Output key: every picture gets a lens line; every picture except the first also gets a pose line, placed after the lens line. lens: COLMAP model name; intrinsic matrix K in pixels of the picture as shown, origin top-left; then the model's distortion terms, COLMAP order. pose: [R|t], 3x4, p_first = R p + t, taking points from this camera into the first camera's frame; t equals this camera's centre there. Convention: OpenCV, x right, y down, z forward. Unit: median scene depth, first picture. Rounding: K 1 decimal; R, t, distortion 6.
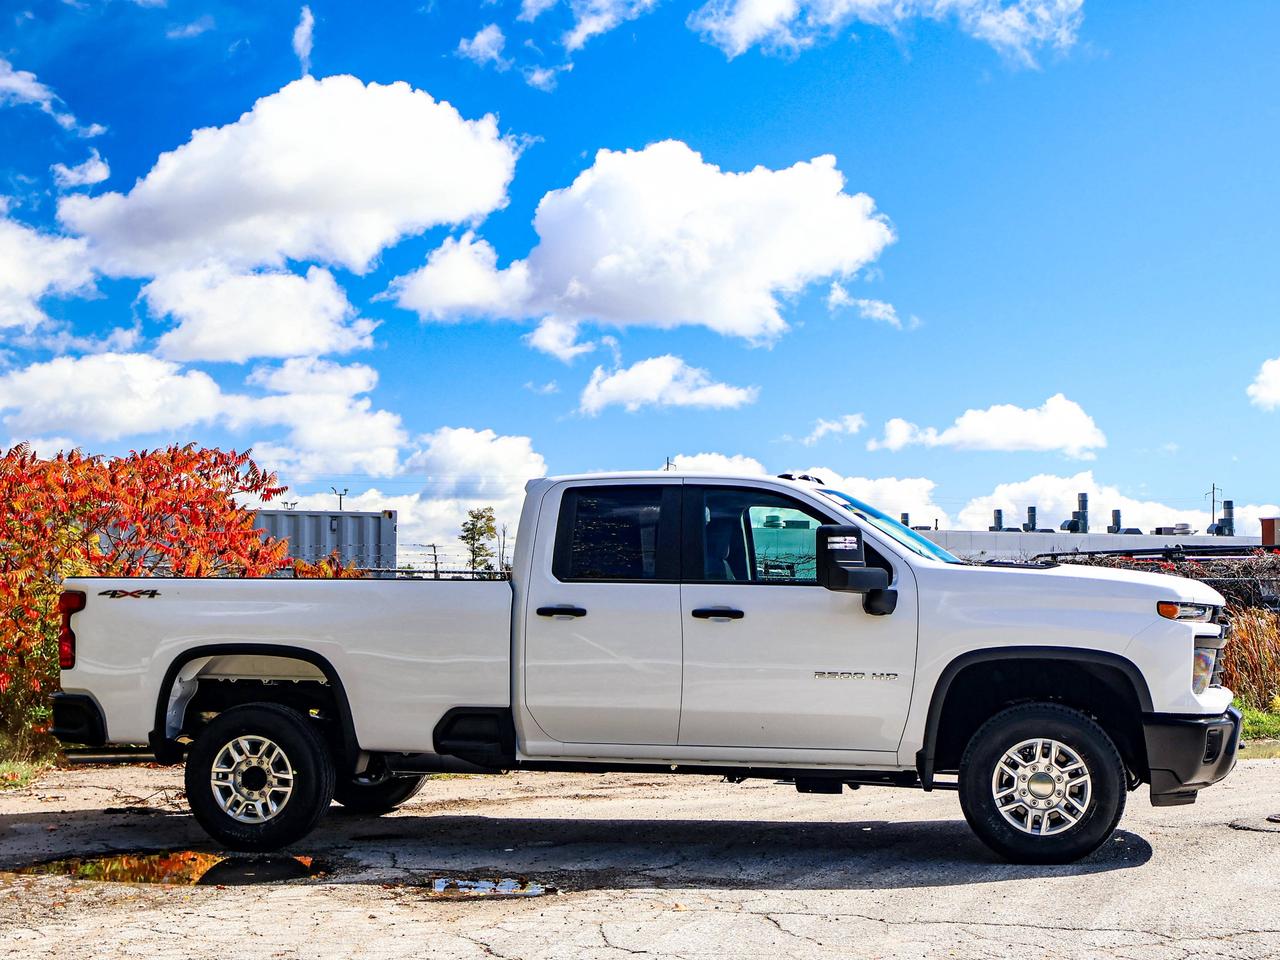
lens RADIAL K [[2442.7, 0, 640.0], [0, 2442.7, 480.0], [0, 0, 1]] dist [0.016348, -0.085887]
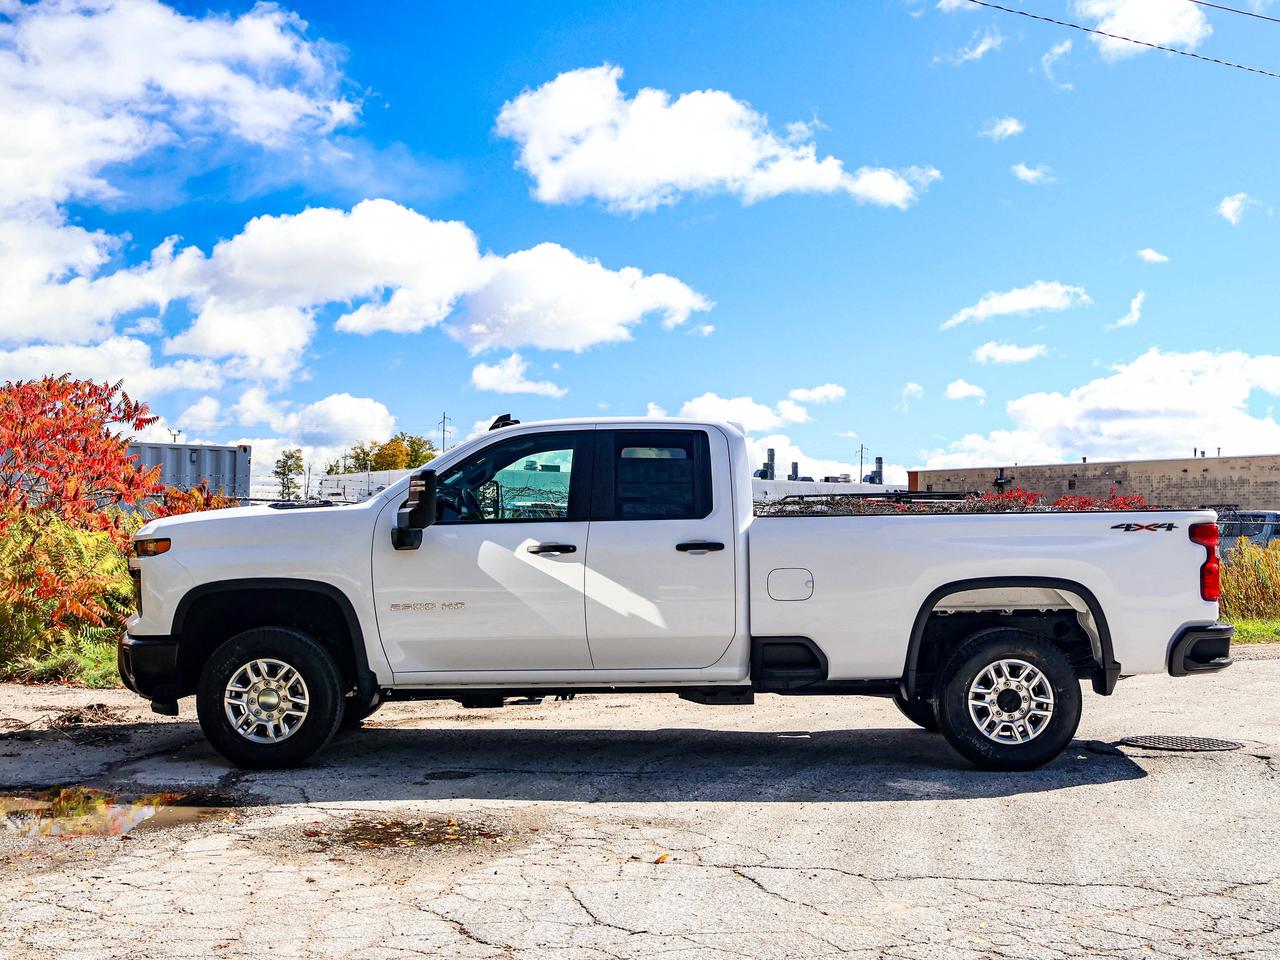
lens RADIAL K [[1746.4, 0, 640.0], [0, 1746.4, 480.0], [0, 0, 1]] dist [-0.020788, 0.018823]
pose [[0.987059, 0.019457, 0.159173, -0.058077], [-0.022899, 0.999541, 0.019820, 0.010185], [-0.158715, -0.023208, 0.987052, 0.216354]]
